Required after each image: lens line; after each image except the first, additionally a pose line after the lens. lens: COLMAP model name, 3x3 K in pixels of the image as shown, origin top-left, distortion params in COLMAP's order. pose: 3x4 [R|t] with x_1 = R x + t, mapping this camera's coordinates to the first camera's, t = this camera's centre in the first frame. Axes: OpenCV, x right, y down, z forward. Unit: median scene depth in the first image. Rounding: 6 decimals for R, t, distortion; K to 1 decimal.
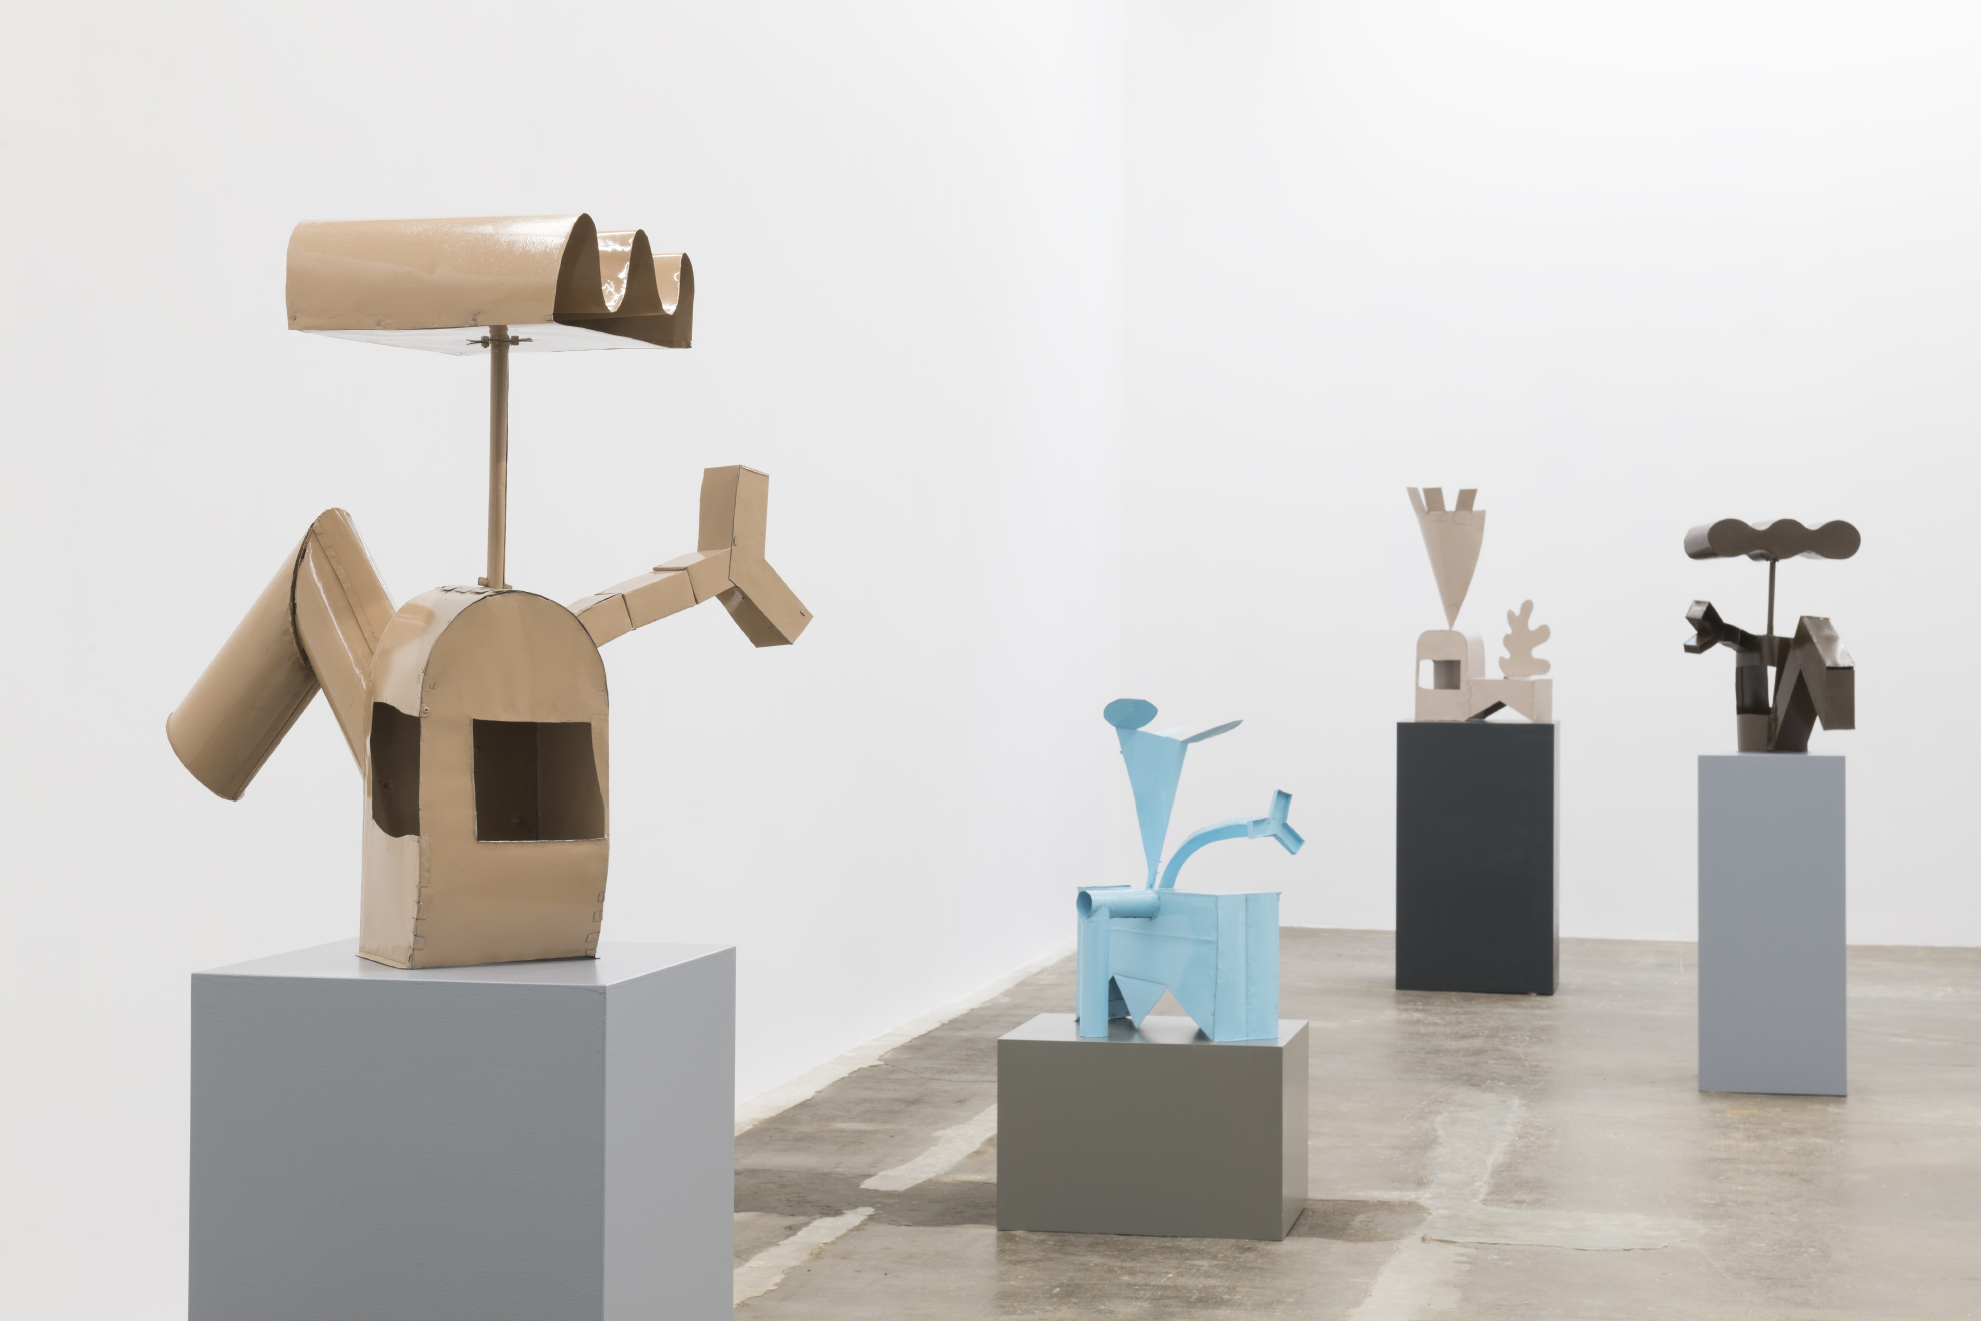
lens RADIAL K [[3431.3, 0, 990.5], [0, 3431.3, 660.5], [0, 0, 1]] dist [0.113734, -0.047055]
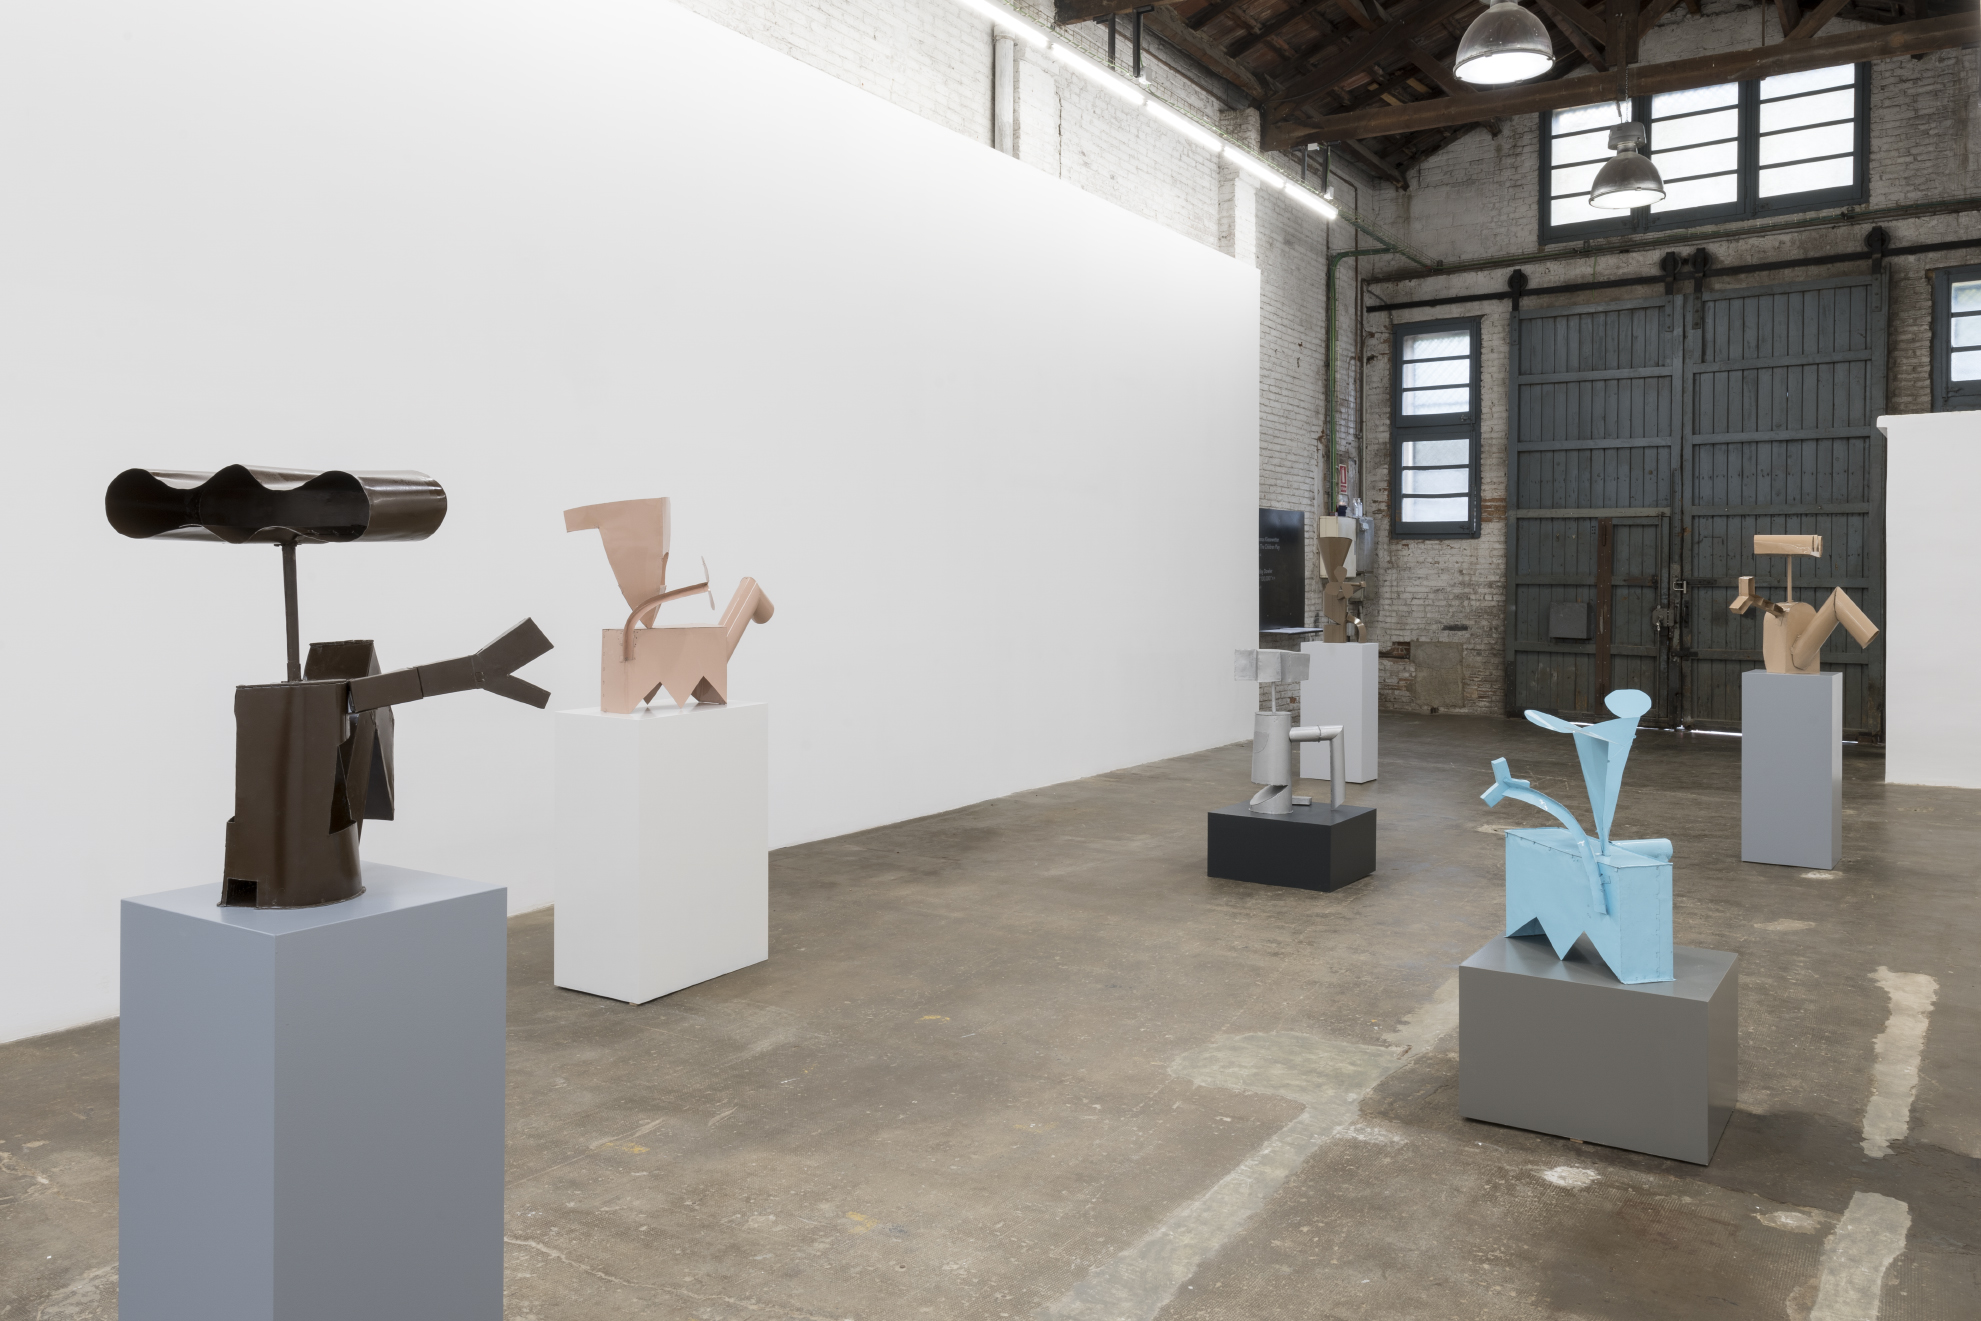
lens RADIAL K [[1470.6, 0, 994.2], [0, 1470.6, 580.4], [0, 0, 1]] dist [0.006008, -0.004104]
pose [[-0.923203, -0.009377, 0.384199, 0.031986], [-0.002481, 0.999827, 0.018442, -0.027422], [-0.384306, 0.016073, -0.923066, 1.171216]]
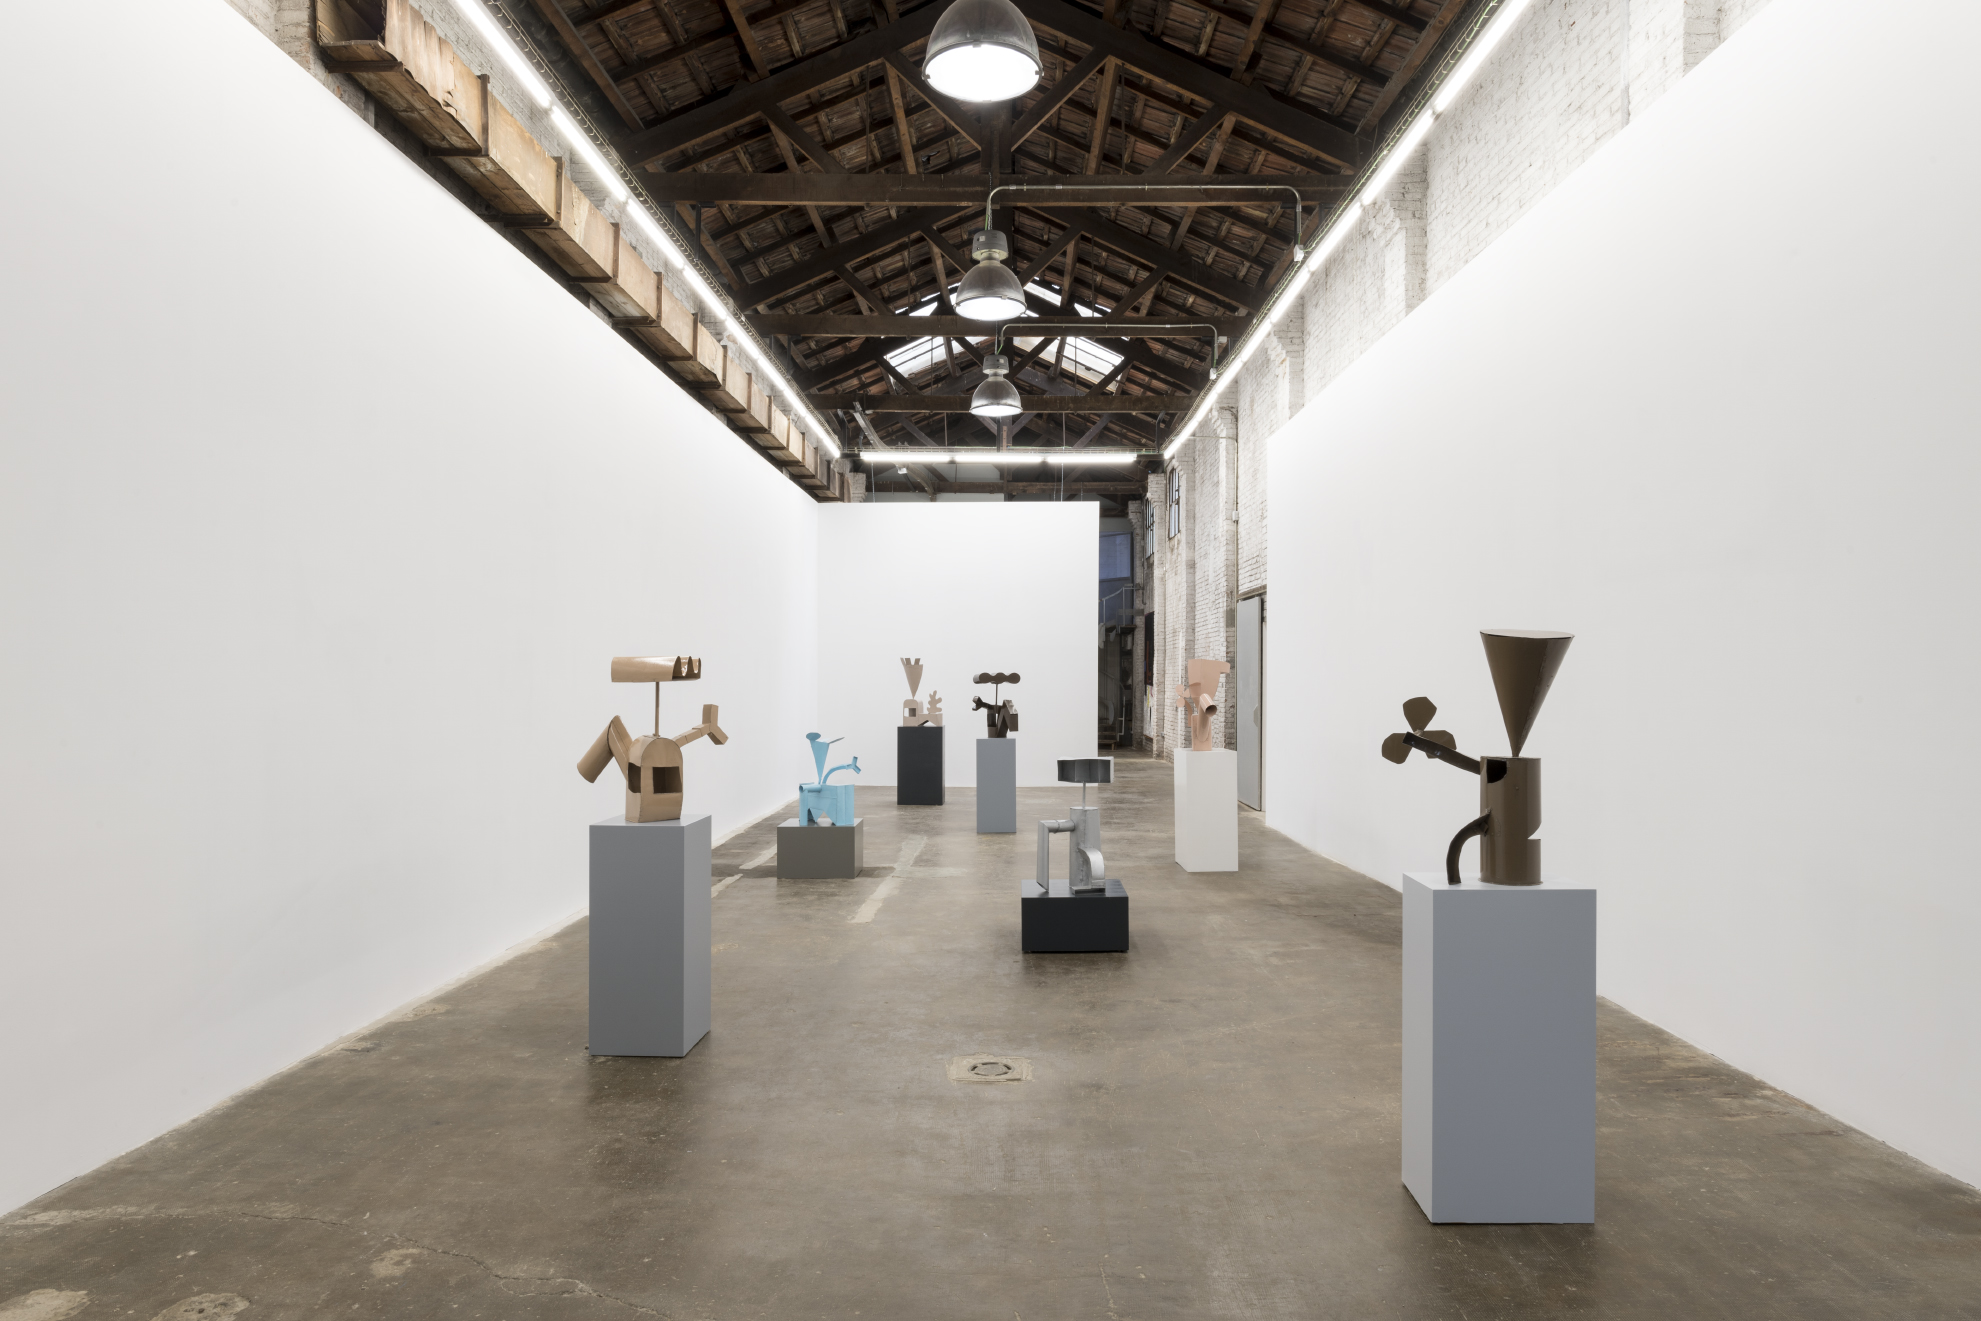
lens RADIAL K [[1154.1, 0, 990.5], [0, 1154.1, 660.5], [0, 0, 1]] dist [-0.032968, -0.000536]
pose [[0.983833, -0.004659, 0.179025, 0.005138], [0.008684, 0.999727, -0.021708, -0.027691], [-0.178875, 0.022911, 0.983605, -0.183130]]
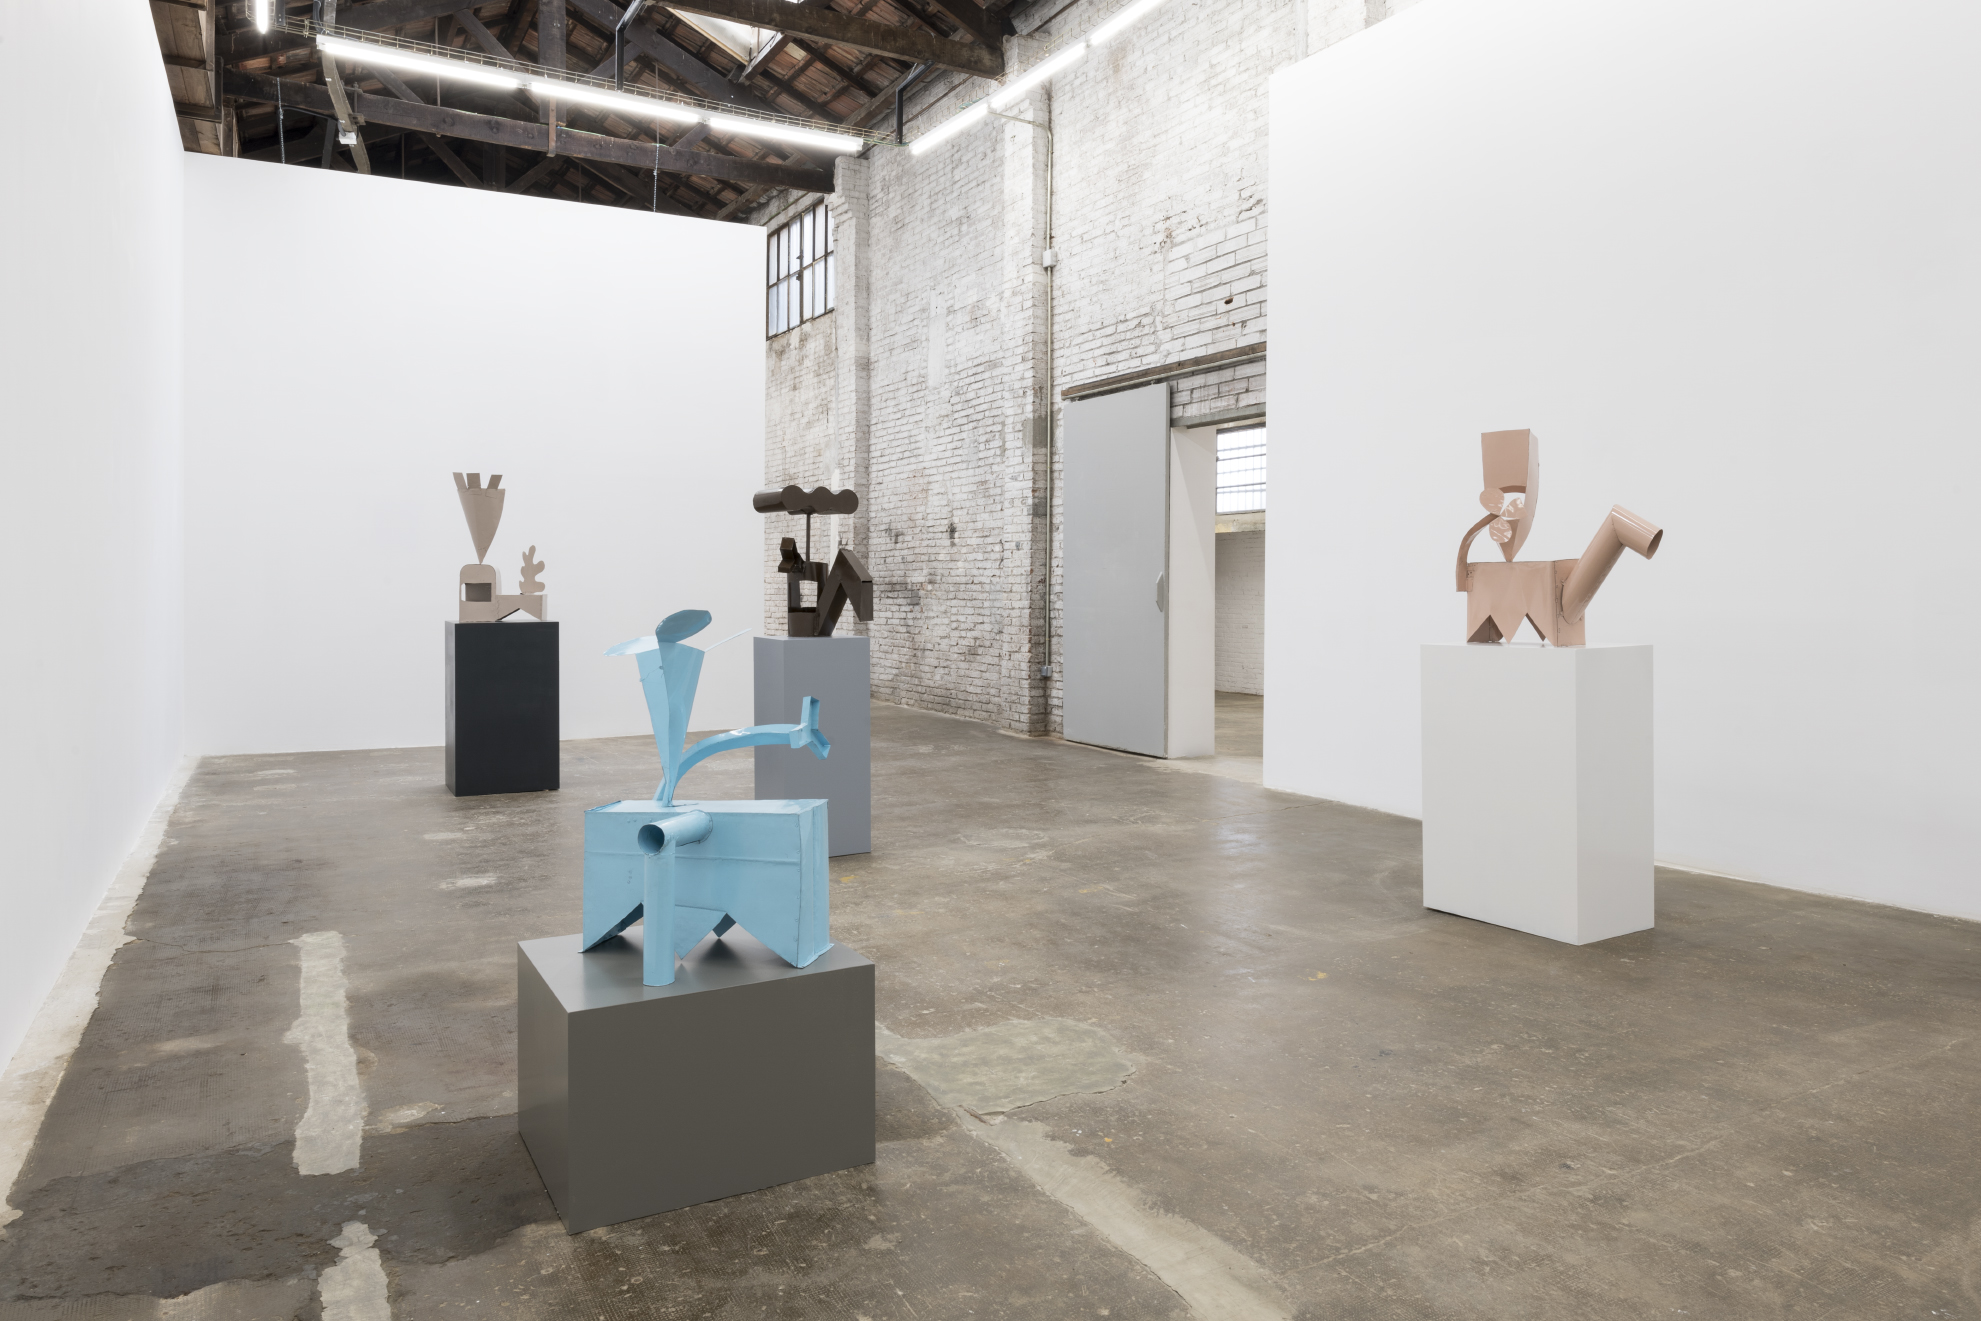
lens RADIAL K [[1263.9, 0, 996.5], [0, 1263.9, 565.9], [0, 0, 1]] dist [0.011519, 0.001857]
pose [[0.751146, -0.003355, 0.660128, -0.092830], [0.015011, 0.999815, -0.012000, 0.003229], [-0.659966, 0.018923, 0.751057, 0.511665]]
